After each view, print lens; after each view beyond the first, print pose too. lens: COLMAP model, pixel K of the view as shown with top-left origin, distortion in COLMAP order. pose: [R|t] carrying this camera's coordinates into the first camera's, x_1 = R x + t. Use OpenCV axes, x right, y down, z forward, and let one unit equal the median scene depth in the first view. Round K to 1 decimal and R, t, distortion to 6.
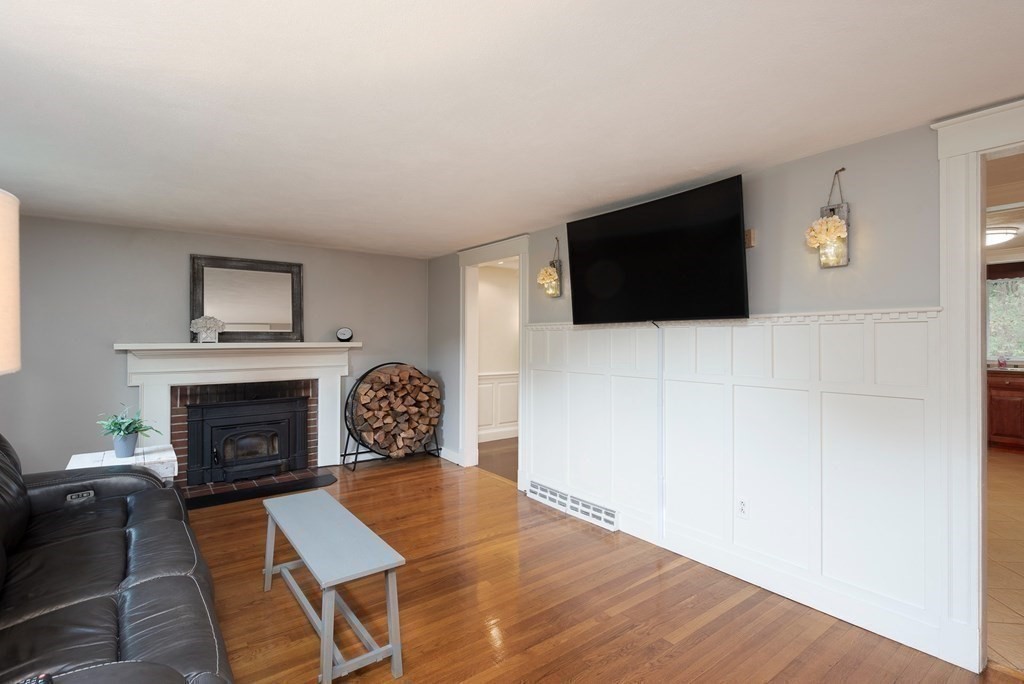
lens RADIAL K [[487.6, 0, 512.0], [0, 487.6, 342.0], [0, 0, 1]] dist [0.001733, 0.000207]
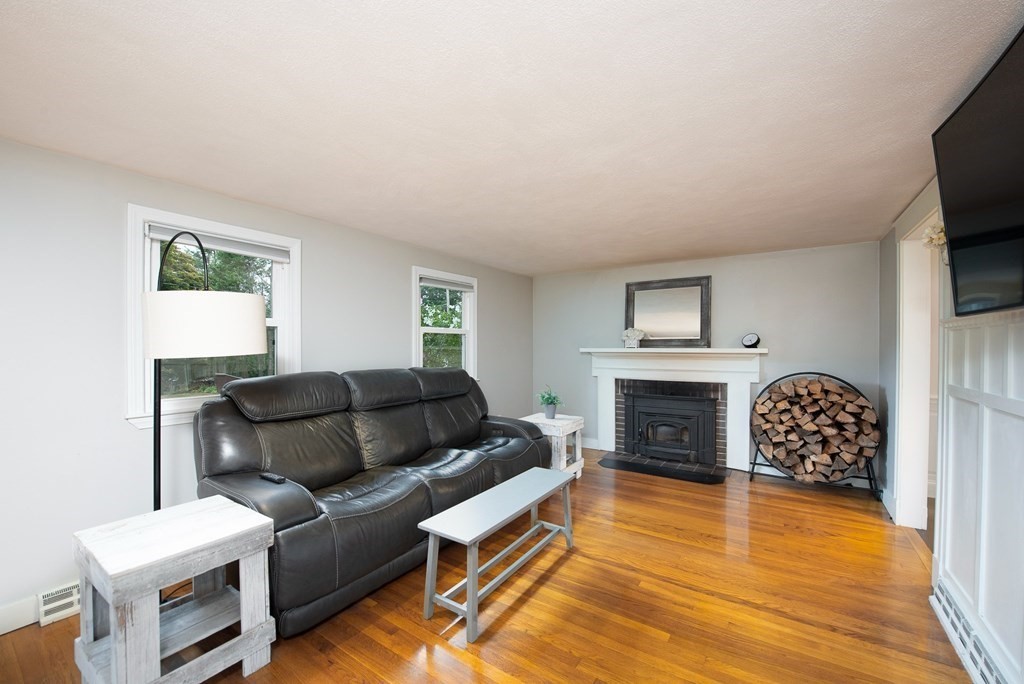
lens RADIAL K [[411.4, 0, 511.7], [0, 411.4, 348.6], [0, 0, 1]] dist [-0.002548, -0.000352]
pose [[0.332827, 0.008420, -0.942950, 0.279097], [-0.004280, 0.999963, 0.007418, -0.003175], [0.942978, 0.001567, 0.332851, 0.273044]]
